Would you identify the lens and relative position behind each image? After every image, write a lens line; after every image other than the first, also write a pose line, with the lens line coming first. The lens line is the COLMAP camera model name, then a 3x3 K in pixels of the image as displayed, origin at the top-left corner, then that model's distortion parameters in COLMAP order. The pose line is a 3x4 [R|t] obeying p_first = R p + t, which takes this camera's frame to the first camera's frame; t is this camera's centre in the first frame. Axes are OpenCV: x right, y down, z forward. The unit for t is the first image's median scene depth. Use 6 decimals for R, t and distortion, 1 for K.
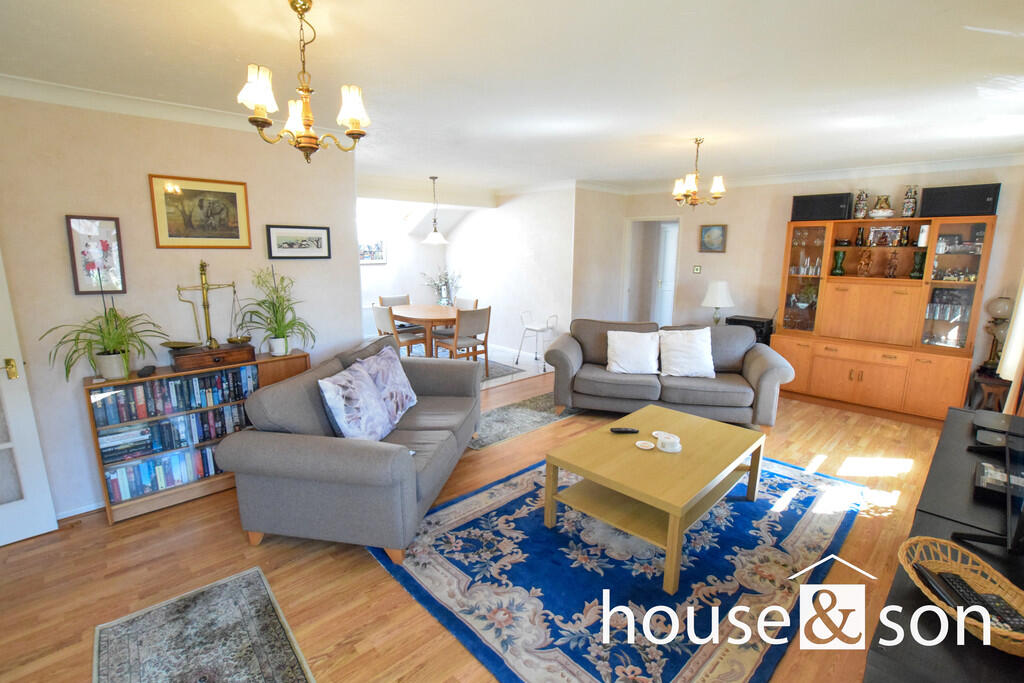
lens RADIAL K [[478.1, 0, 507.0], [0, 478.1, 340.1], [0, 0, 1]] dist [-0.032157, 0.000168]
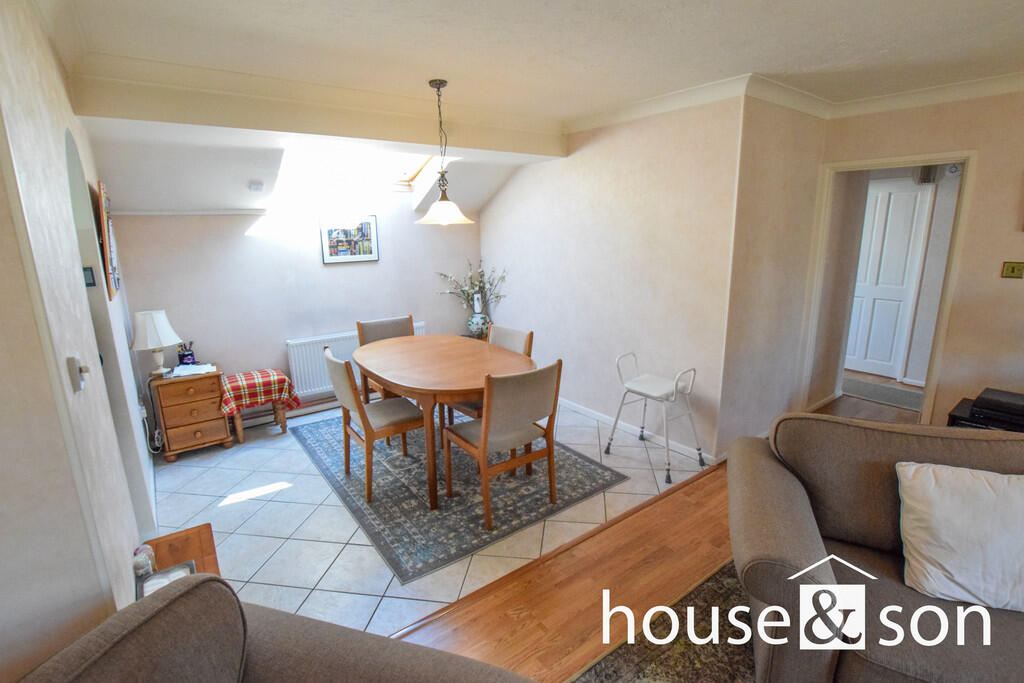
lens RADIAL K [[478.1, 0, 507.0], [0, 478.1, 340.1], [0, 0, 1]] dist [-0.032157, 0.000168]
pose [[0.993530, 0.001211, -0.113564, -0.028925], [0.003194, 0.999250, 0.038591, -0.091748], [0.113525, -0.038704, 0.992781, 0.464075]]
